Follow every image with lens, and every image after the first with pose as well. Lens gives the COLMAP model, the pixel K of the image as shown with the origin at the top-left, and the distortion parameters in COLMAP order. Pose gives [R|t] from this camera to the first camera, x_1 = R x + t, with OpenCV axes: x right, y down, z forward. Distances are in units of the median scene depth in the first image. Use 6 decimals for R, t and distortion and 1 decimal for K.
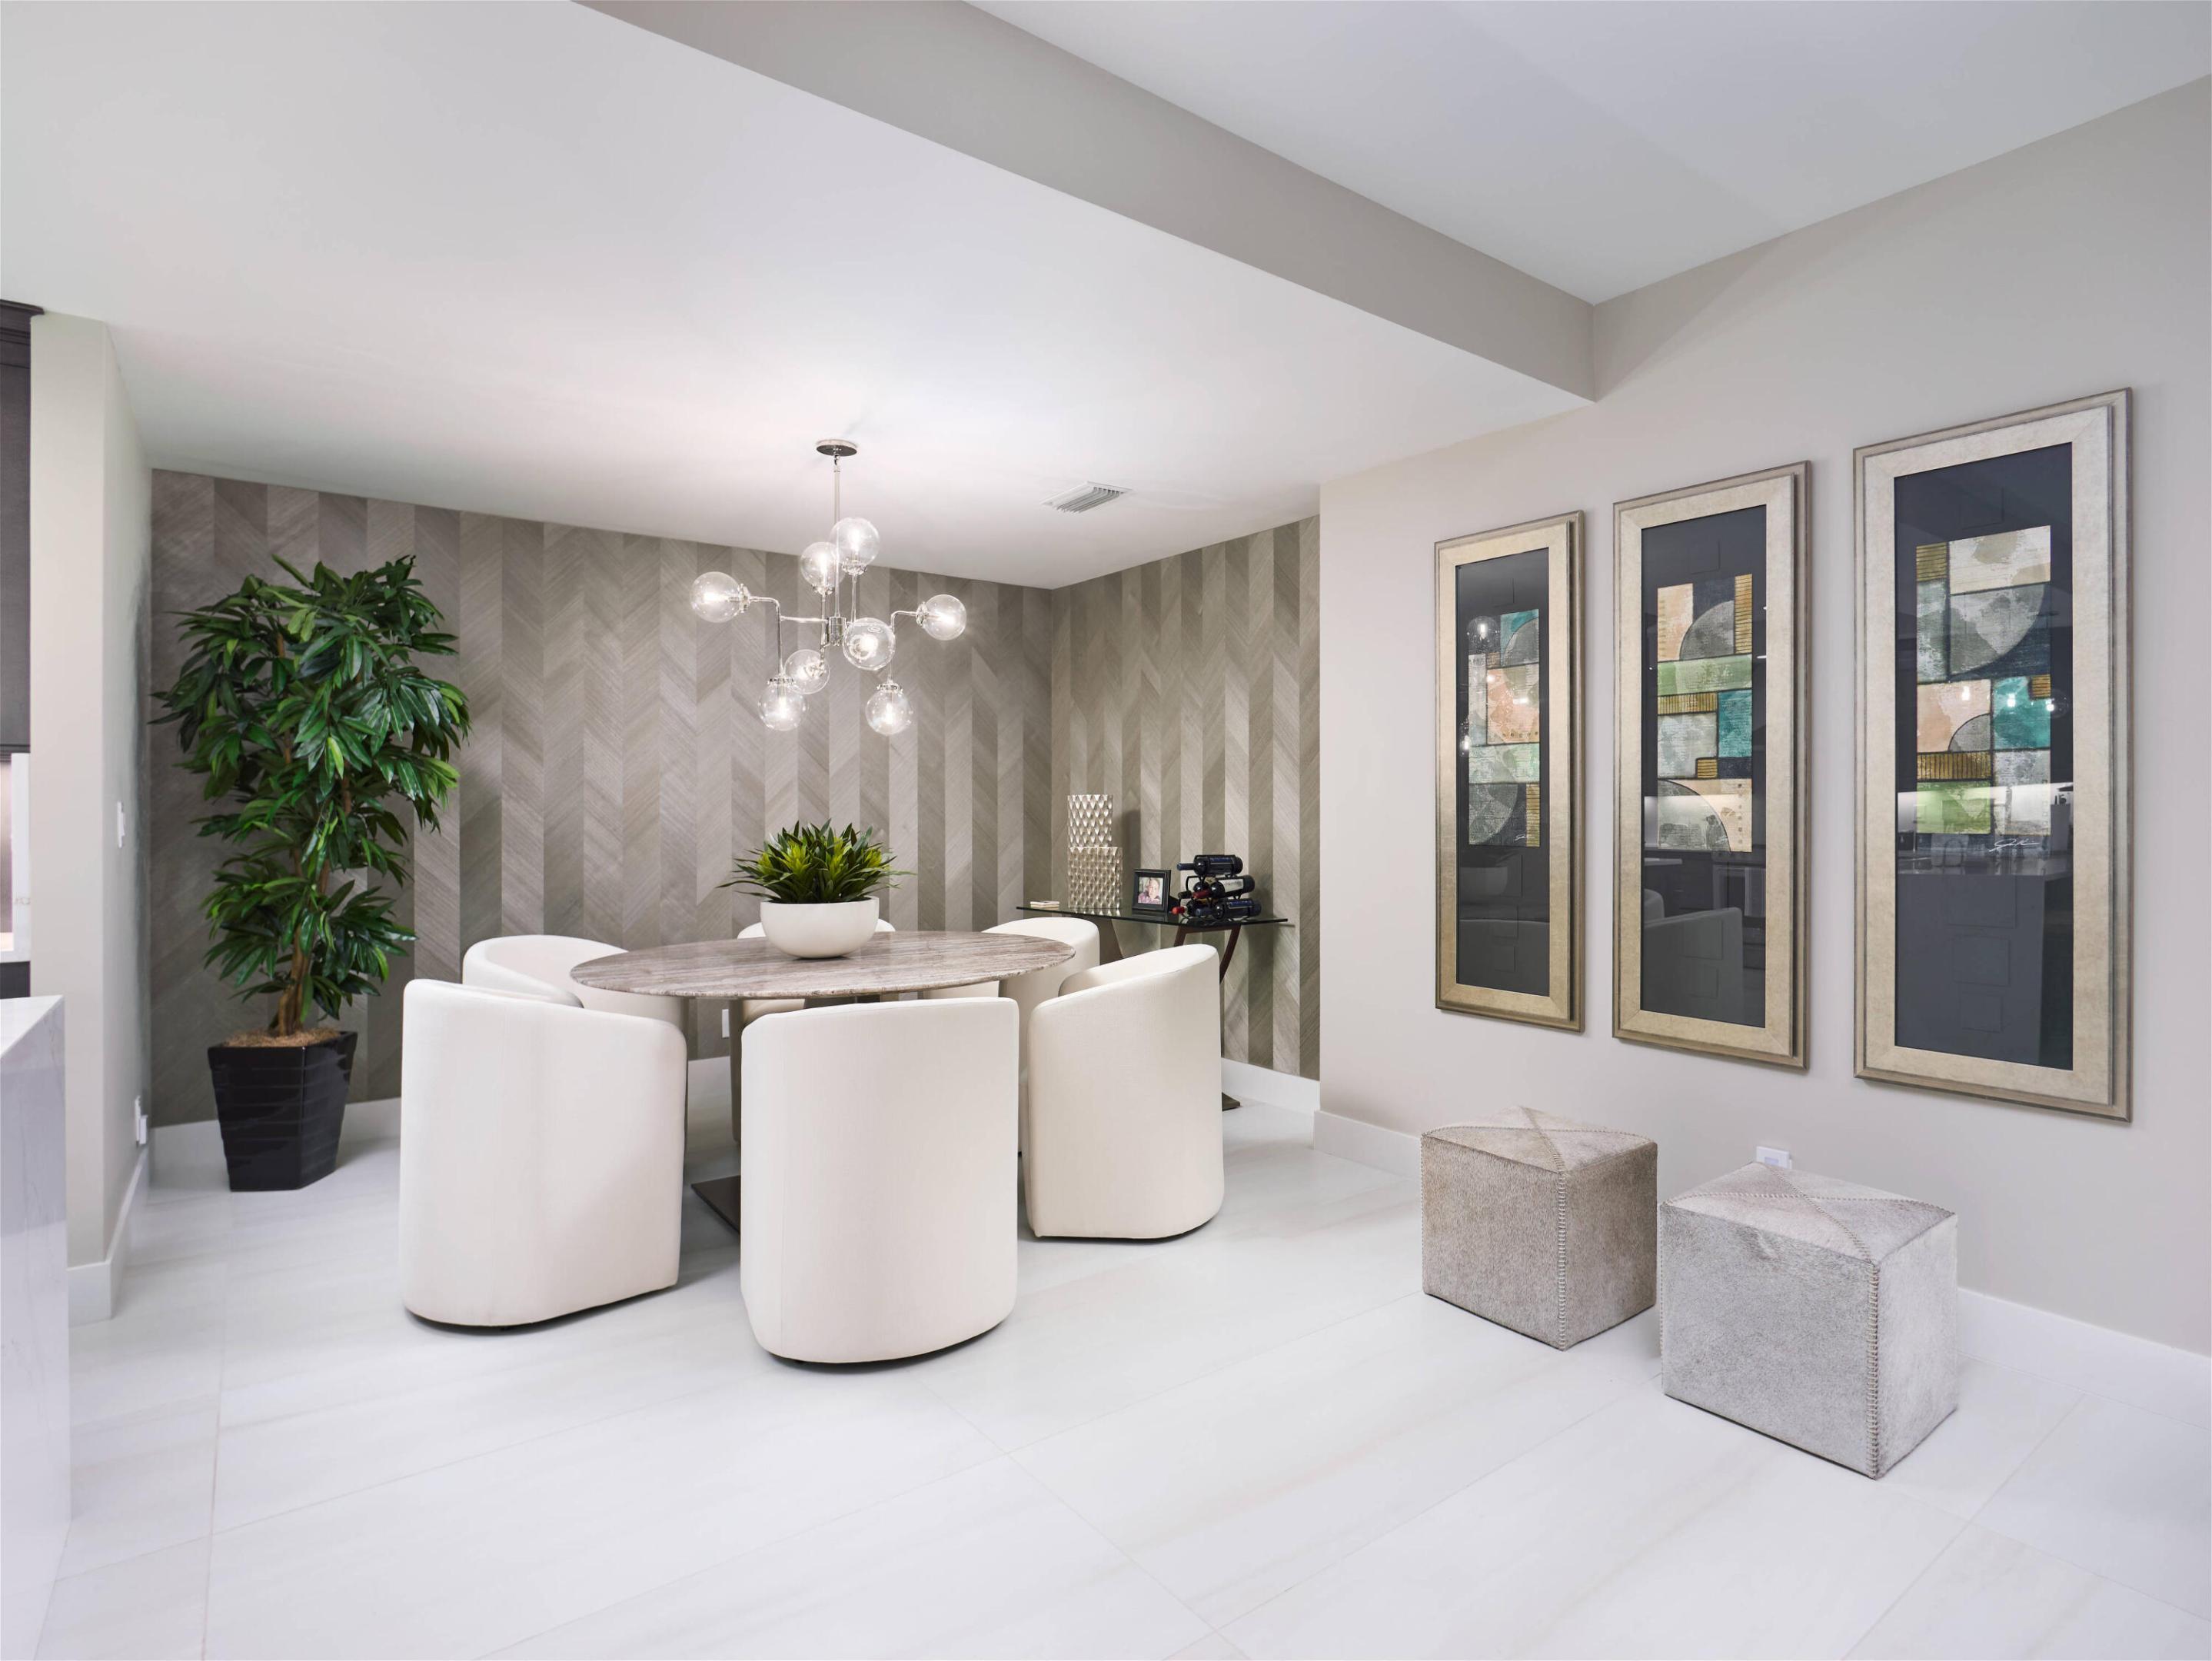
lens RADIAL K [[1127.3, 0, 1106.6], [0, 1127.3, 814.9], [0, 0, 1]] dist [-0.021580, 0.001494]
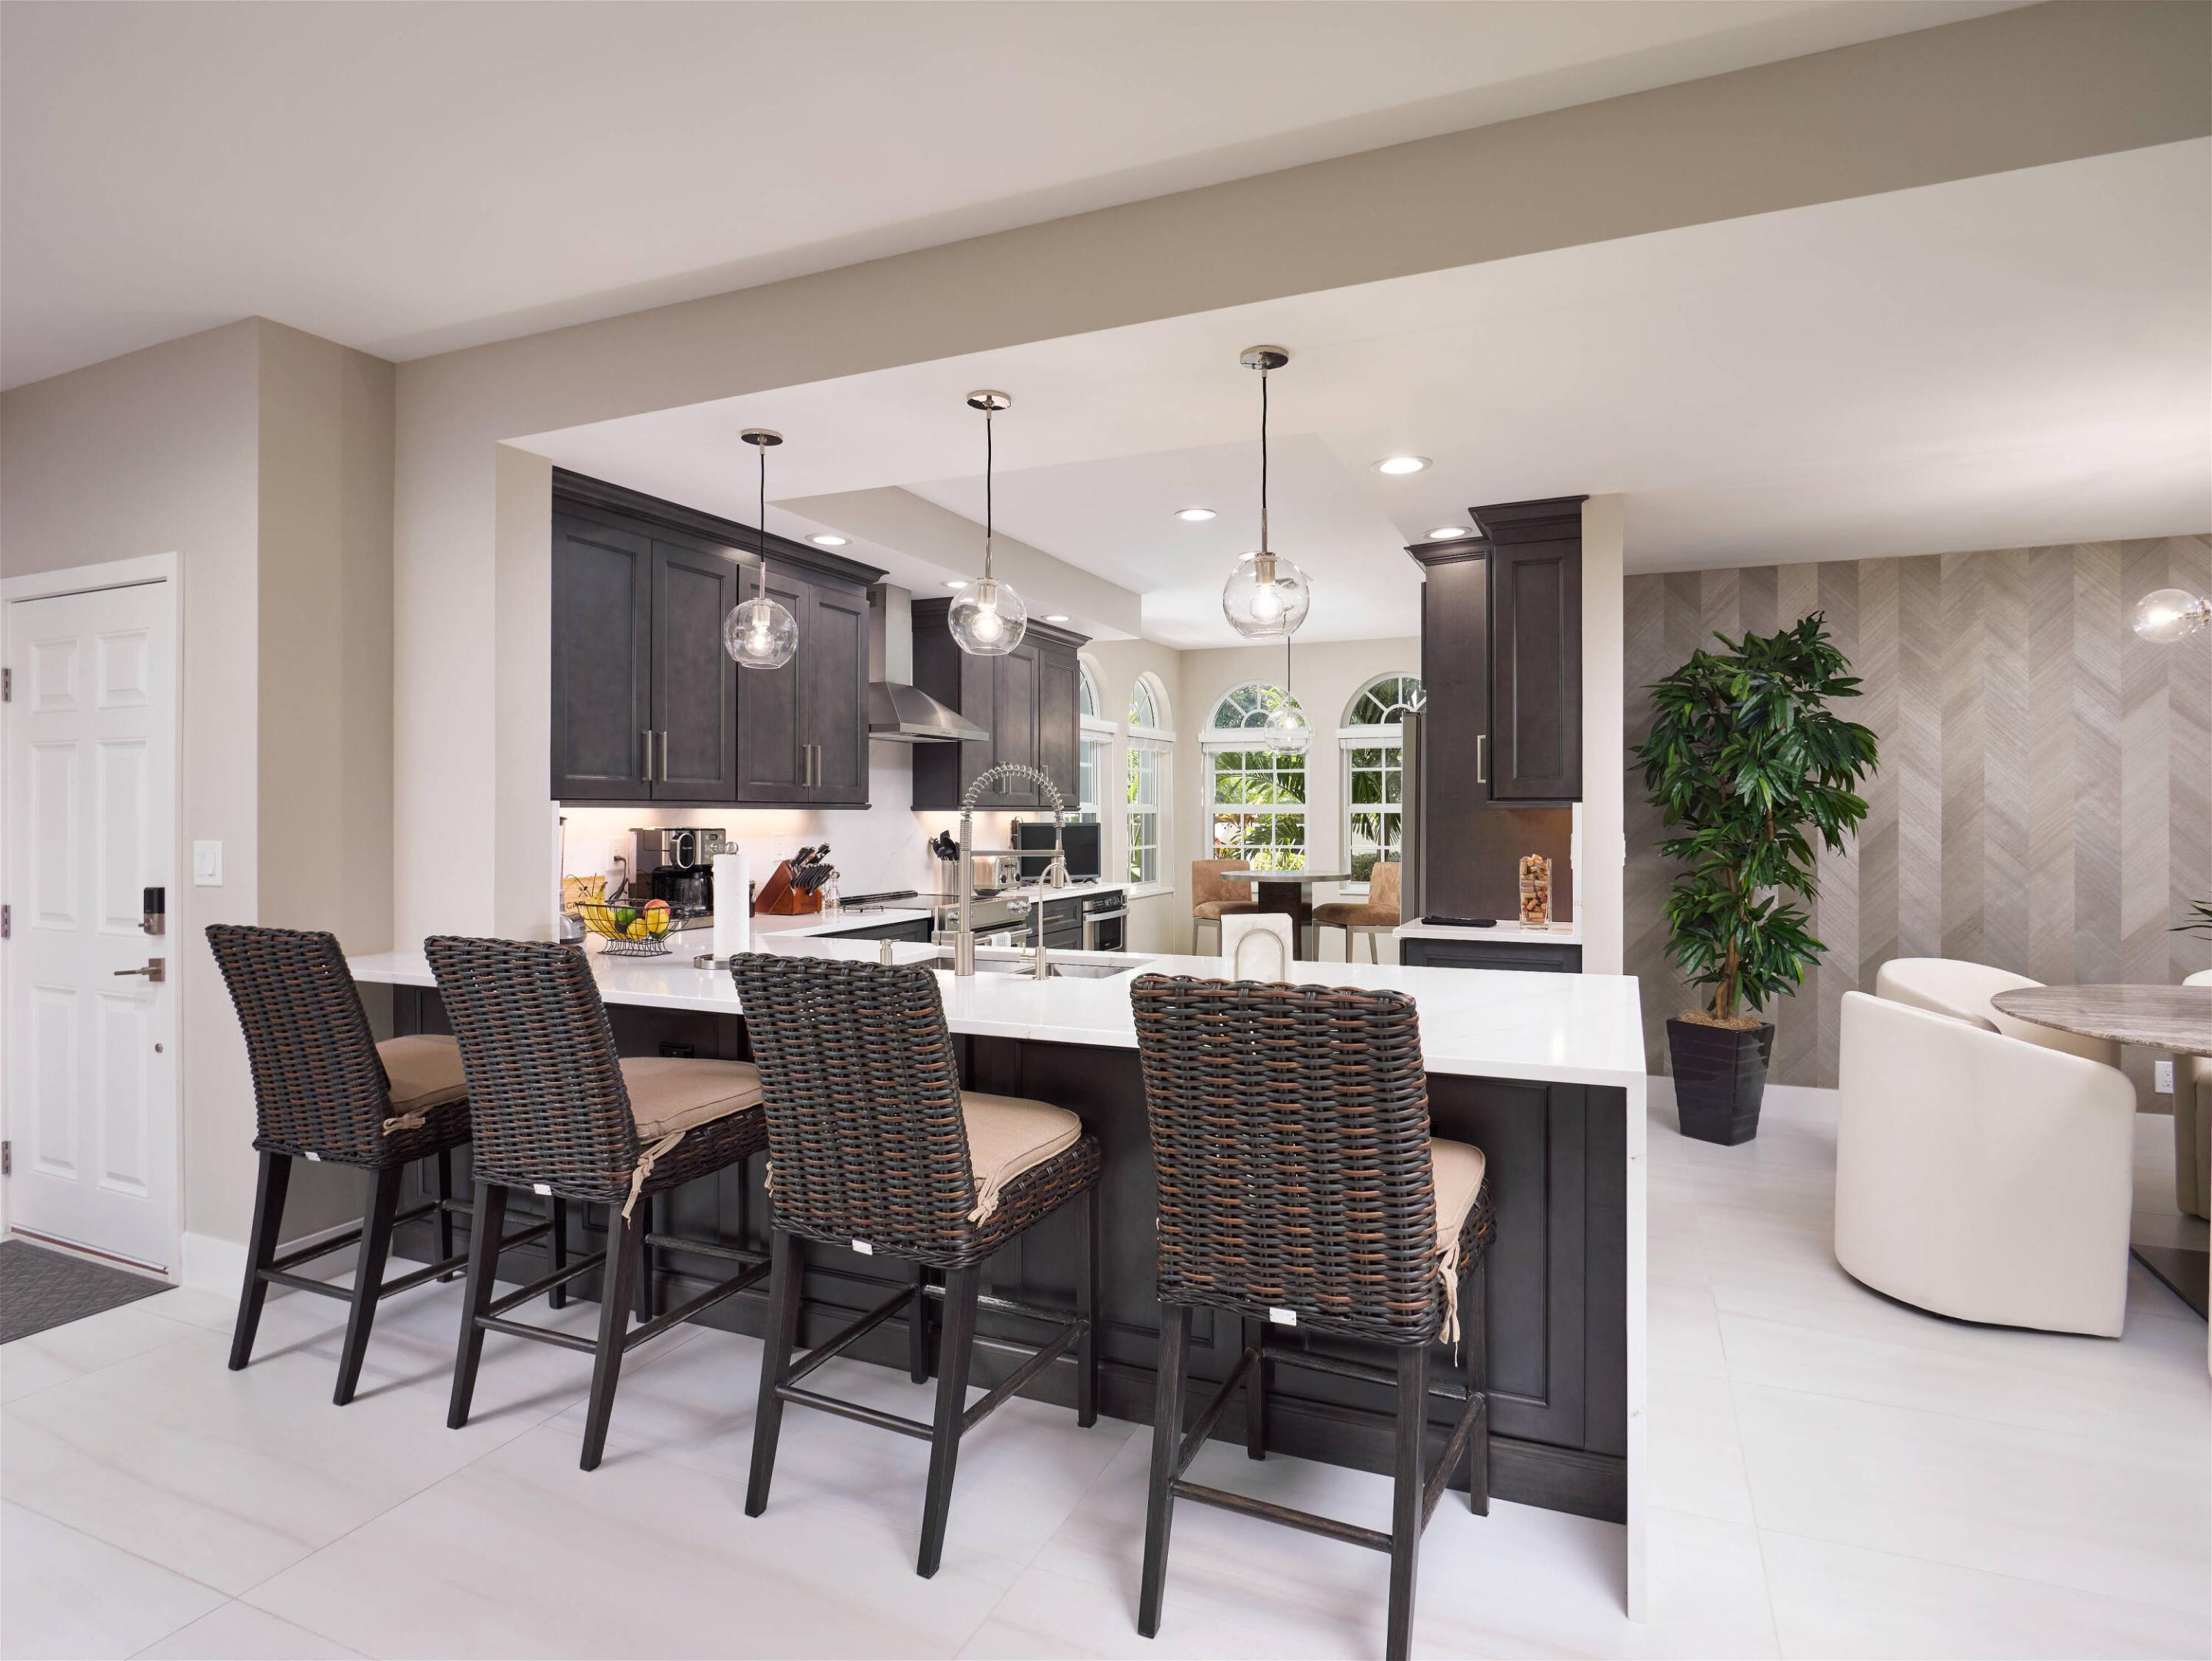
lens RADIAL K [[1127.3, 0, 1167.0], [0, 1127.3, 814.1], [0, 0, 1]] dist [-0.021580, 0.001494]
pose [[0.511263, 0.001163, -0.859423, 0.013846], [-0.002893, 0.999996, -0.000368, -0.025122], [0.859419, 0.002674, 0.511264, -0.152409]]
